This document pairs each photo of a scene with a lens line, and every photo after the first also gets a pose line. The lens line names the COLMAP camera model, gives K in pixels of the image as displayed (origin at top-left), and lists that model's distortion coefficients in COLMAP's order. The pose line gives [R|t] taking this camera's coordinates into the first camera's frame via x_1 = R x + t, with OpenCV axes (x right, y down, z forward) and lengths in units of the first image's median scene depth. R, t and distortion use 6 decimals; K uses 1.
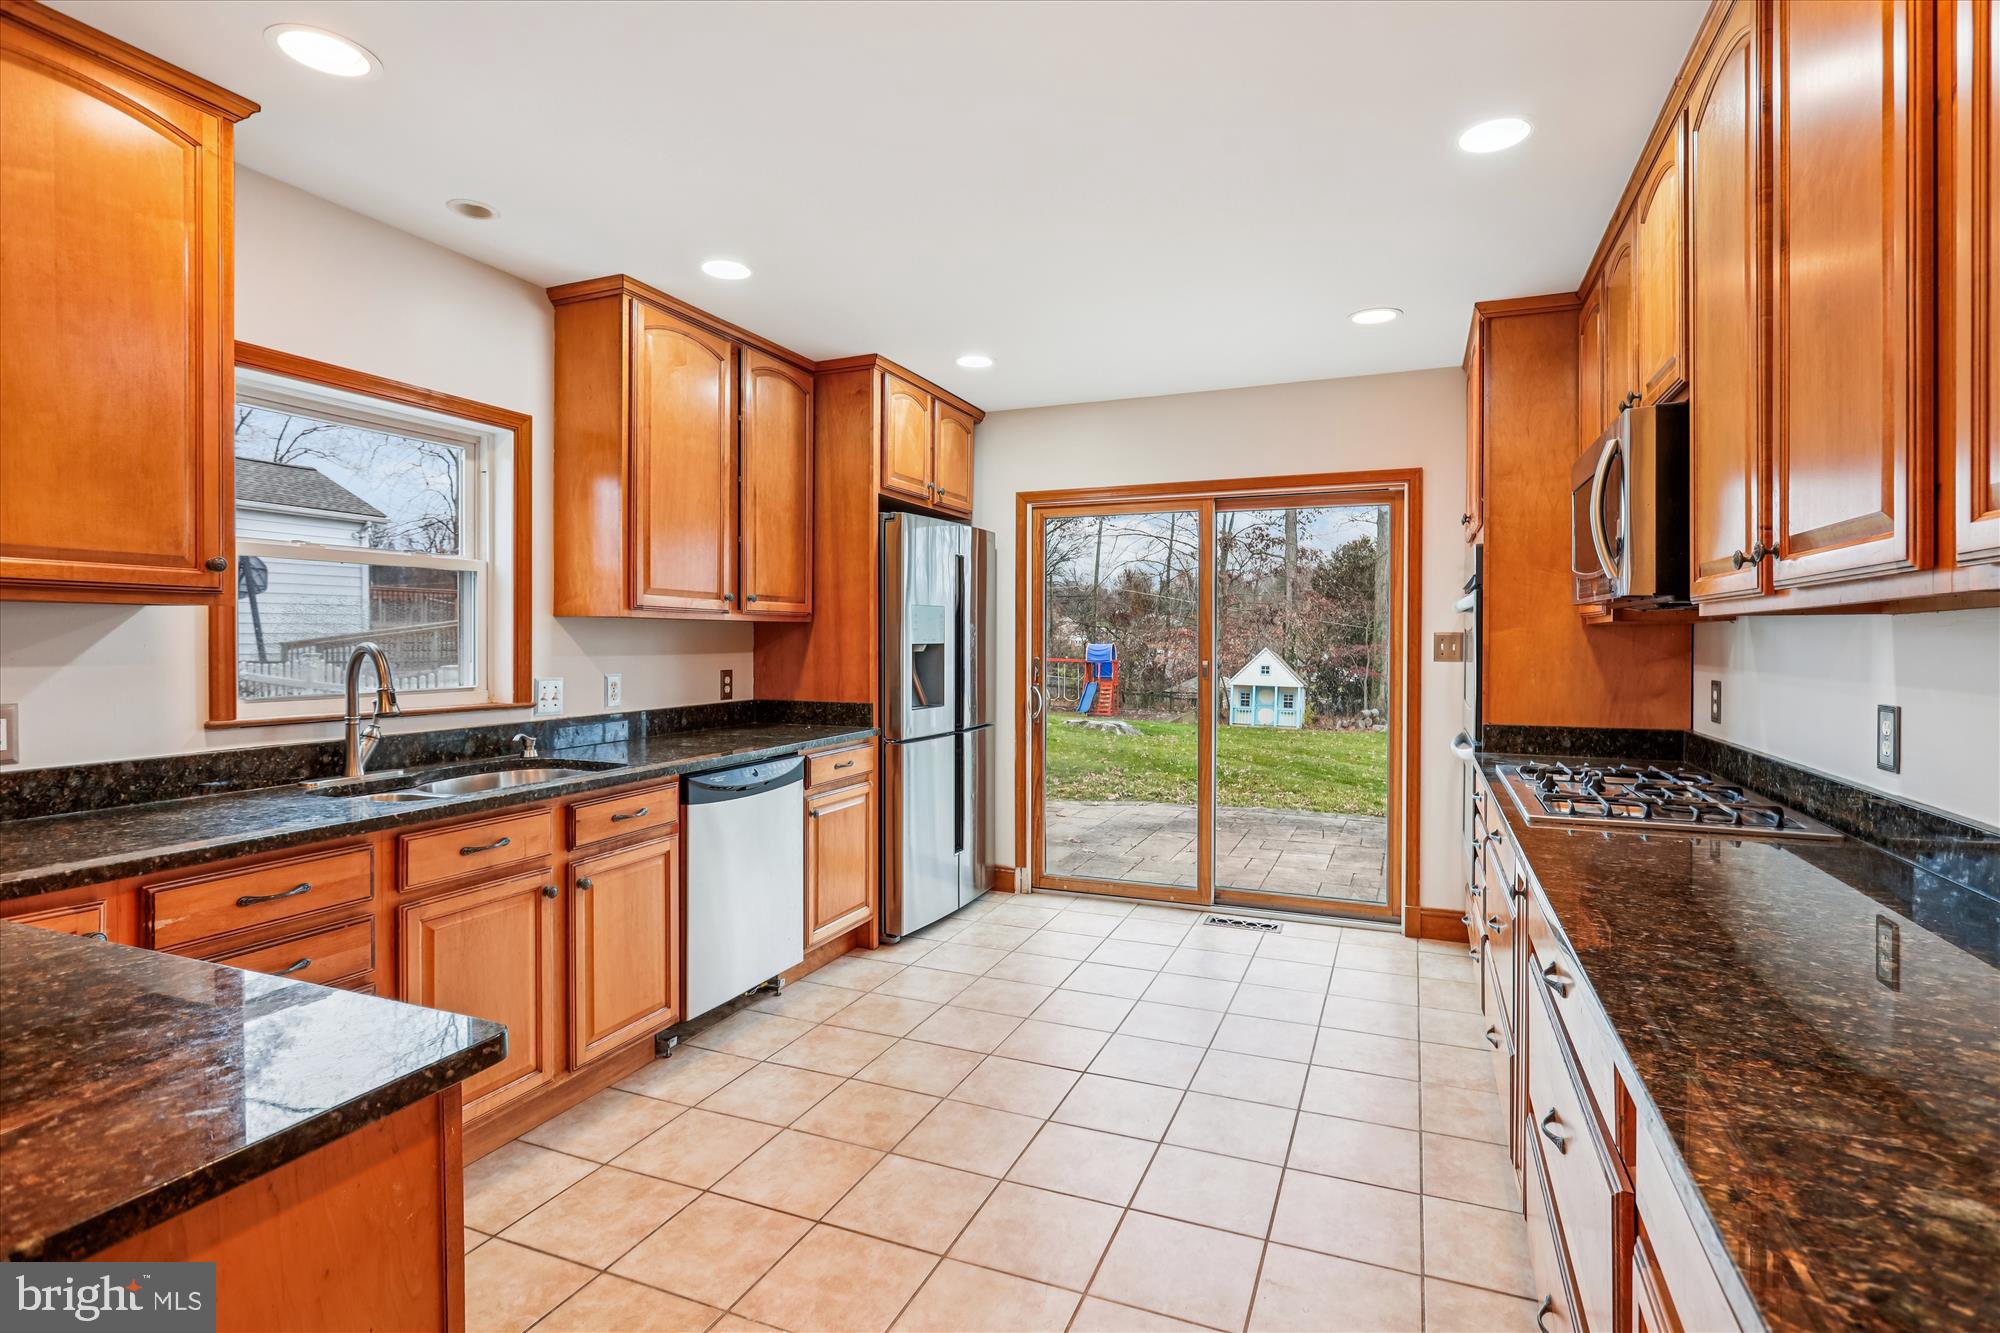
lens RADIAL K [[965.1, 0, 1003.7], [0, 965.1, 639.8], [0, 0, 1]] dist [-0.004245, 0.000380]
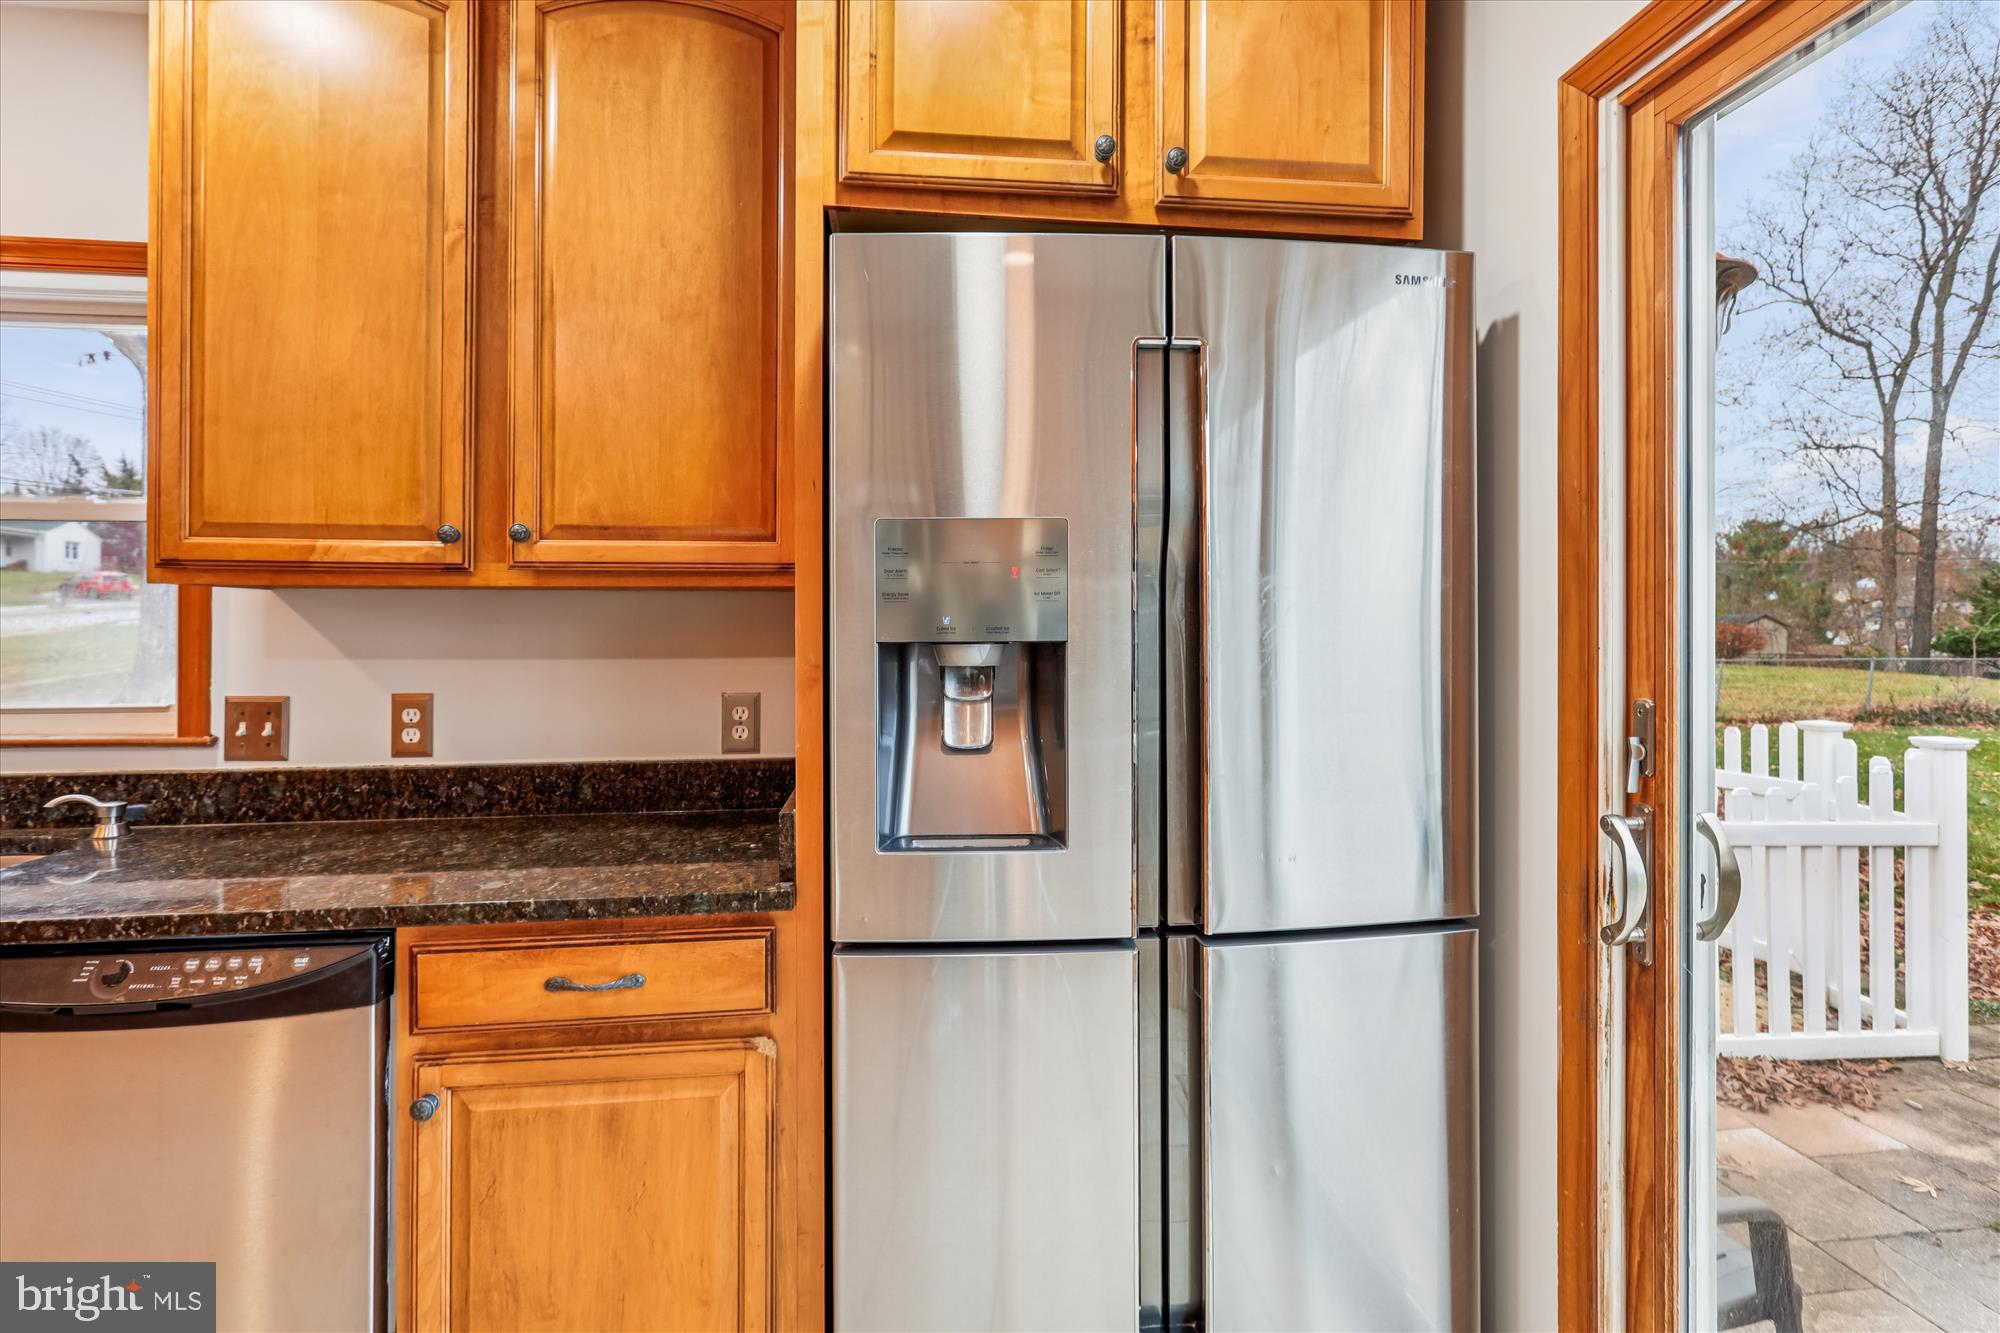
lens RADIAL K [[965.1, 0, 1008.1], [0, 965.1, 624.5], [0, 0, 1]] dist [-0.004245, 0.000380]
pose [[0.500610, -0.007249, -0.865643, 0.198903], [-0.000577, 0.999962, -0.008707, 0.001186], [0.865673, 0.004859, 0.500587, 0.878348]]
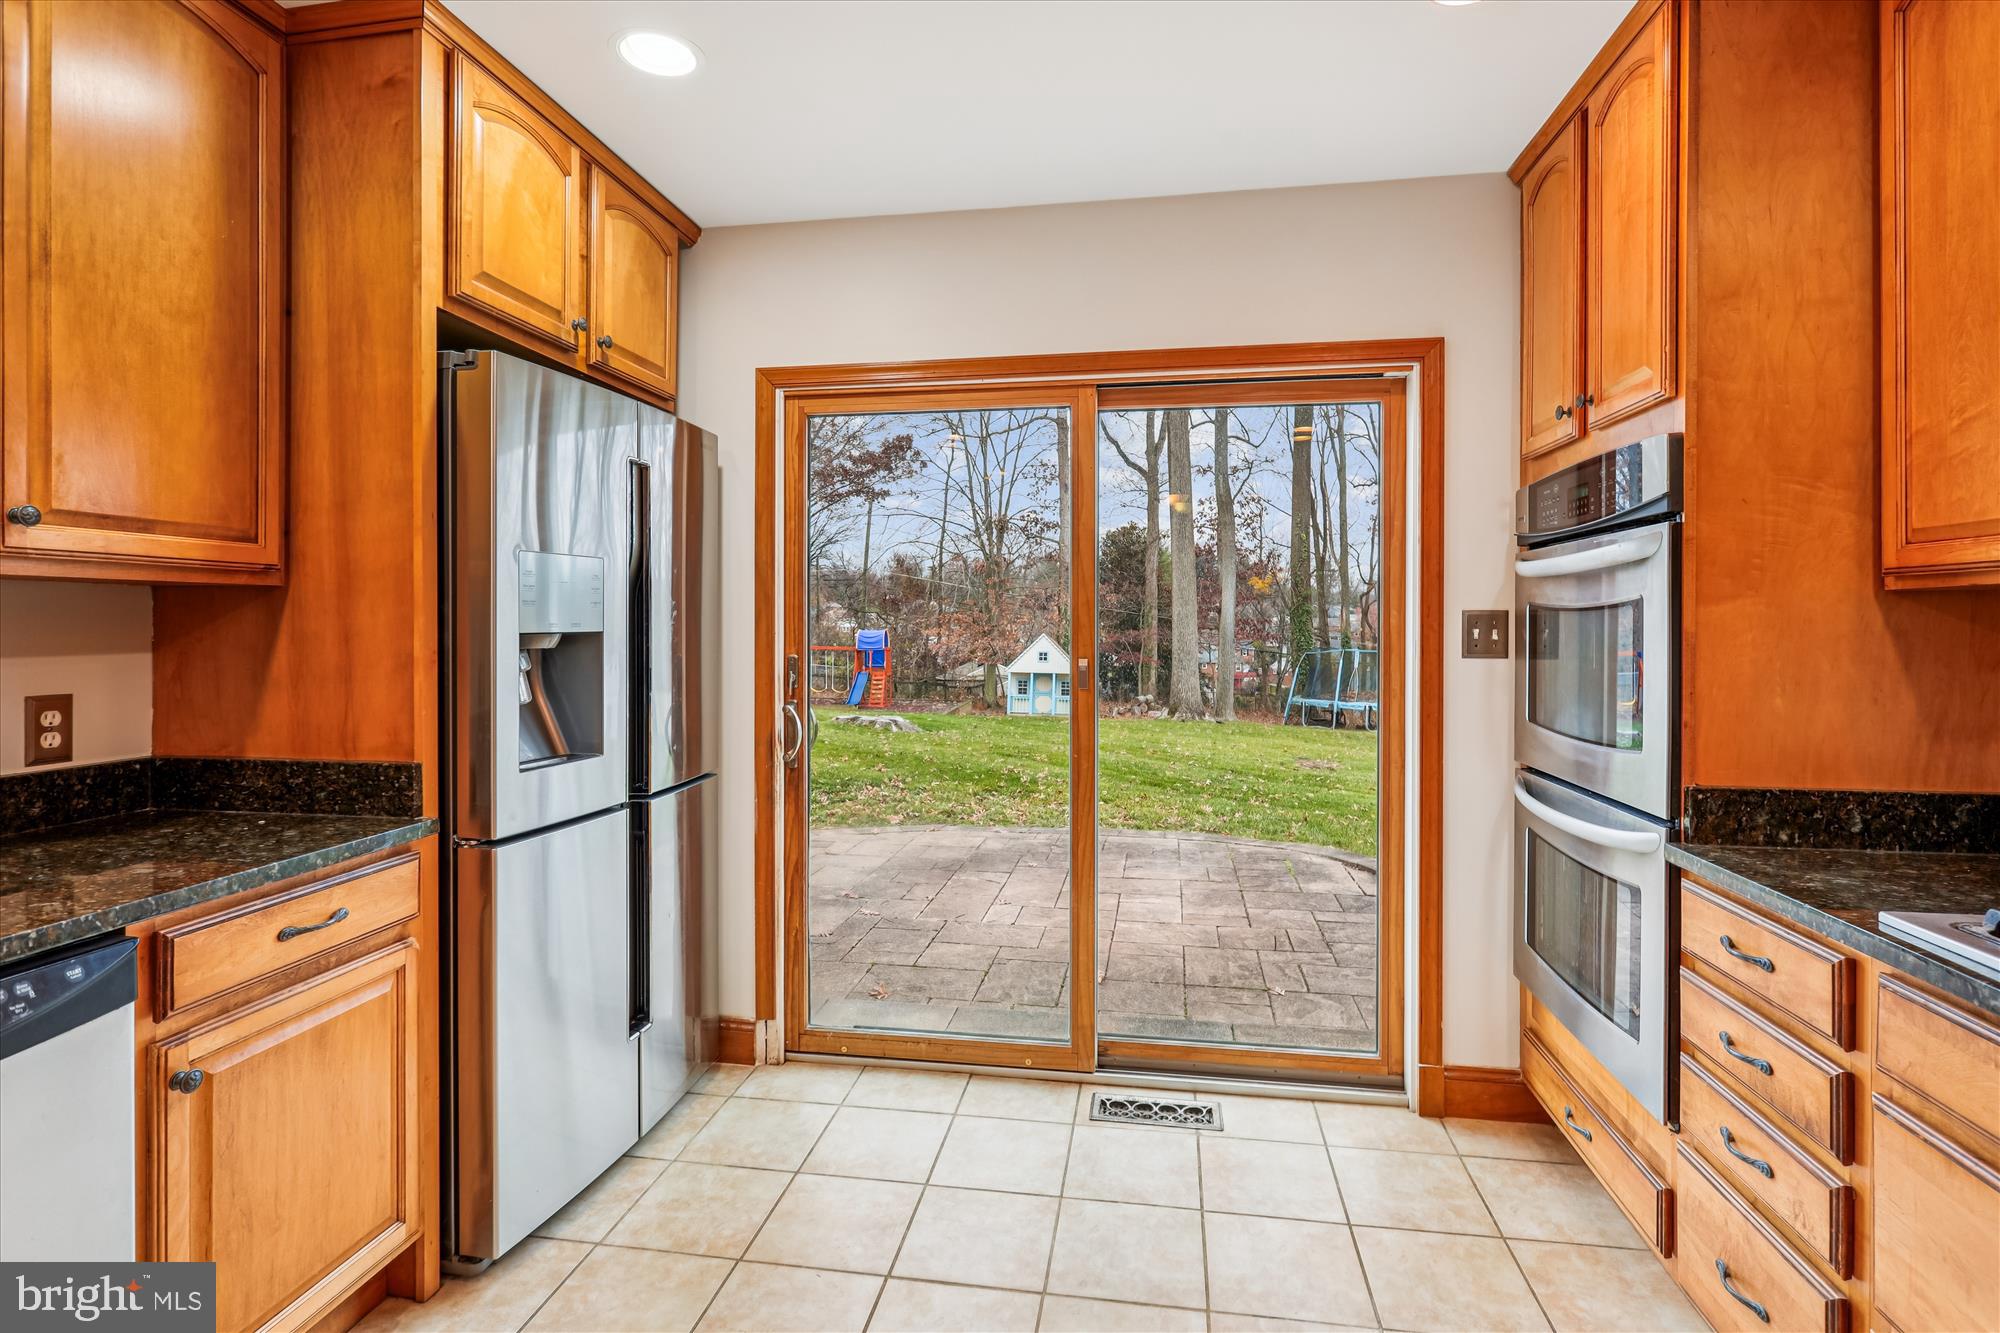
lens RADIAL K [[965.1, 0, 1008.7], [0, 965.1, 625.7], [0, 0, 1]] dist [-0.004245, 0.000380]
pose [[0.970256, -0.002320, 0.242070, 0.023391], [0.002441, 0.999997, -0.000201, 0.001326], [-0.242069, 0.000786, 0.970259, 0.484066]]
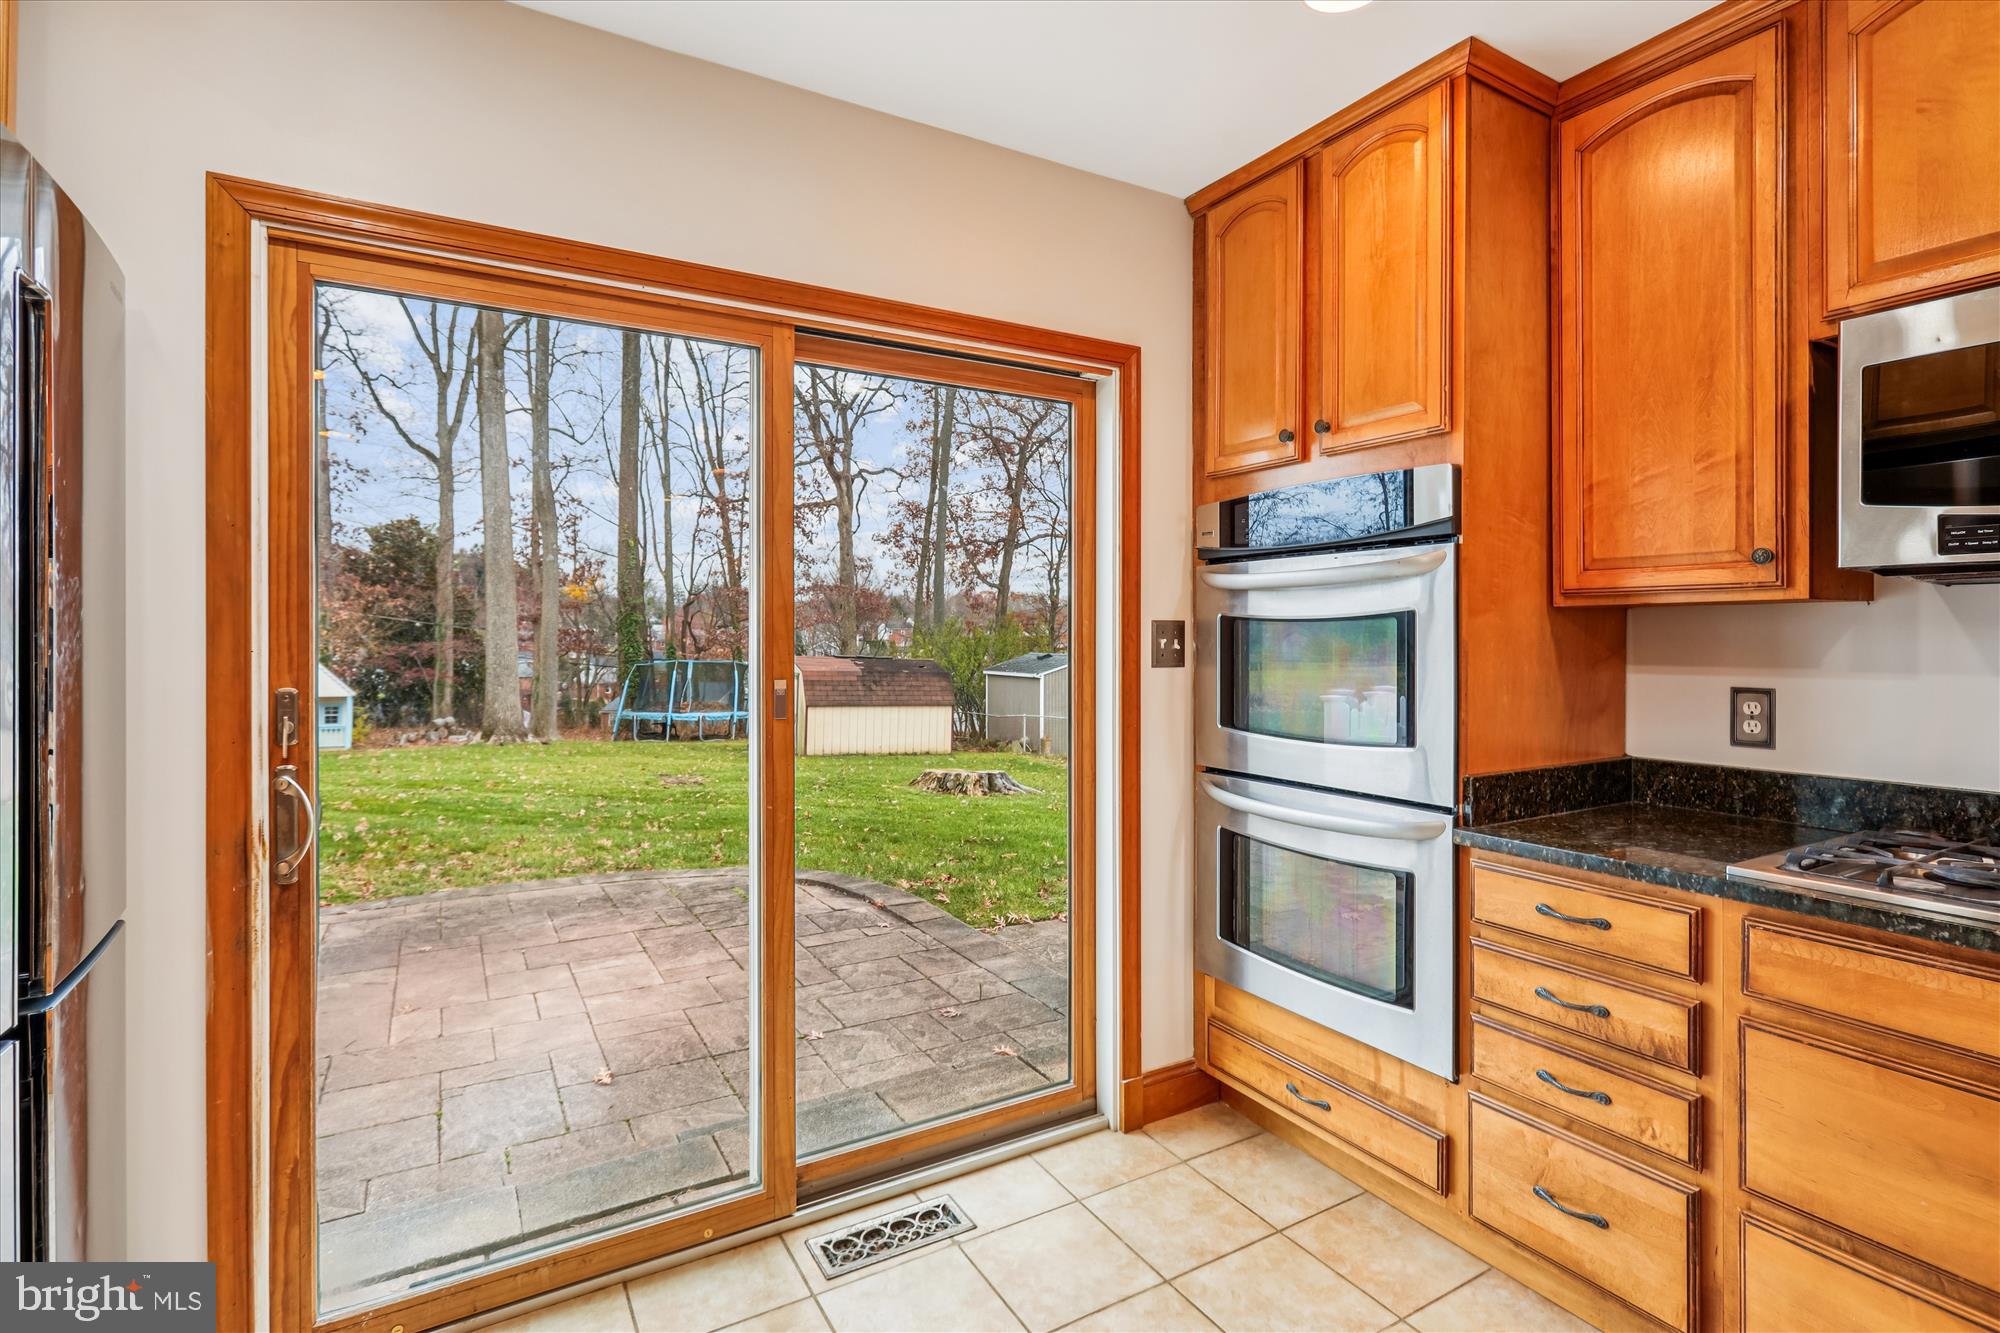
lens RADIAL K [[965.1, 0, 998.1], [0, 965.1, 635.8], [0, 0, 1]] dist [-0.004245, 0.000380]
pose [[0.590996, -0.004099, 0.806664, -0.107269], [0.004290, 0.999989, 0.001938, 0.000494], [-0.806663, 0.002316, 0.591007, 0.720140]]
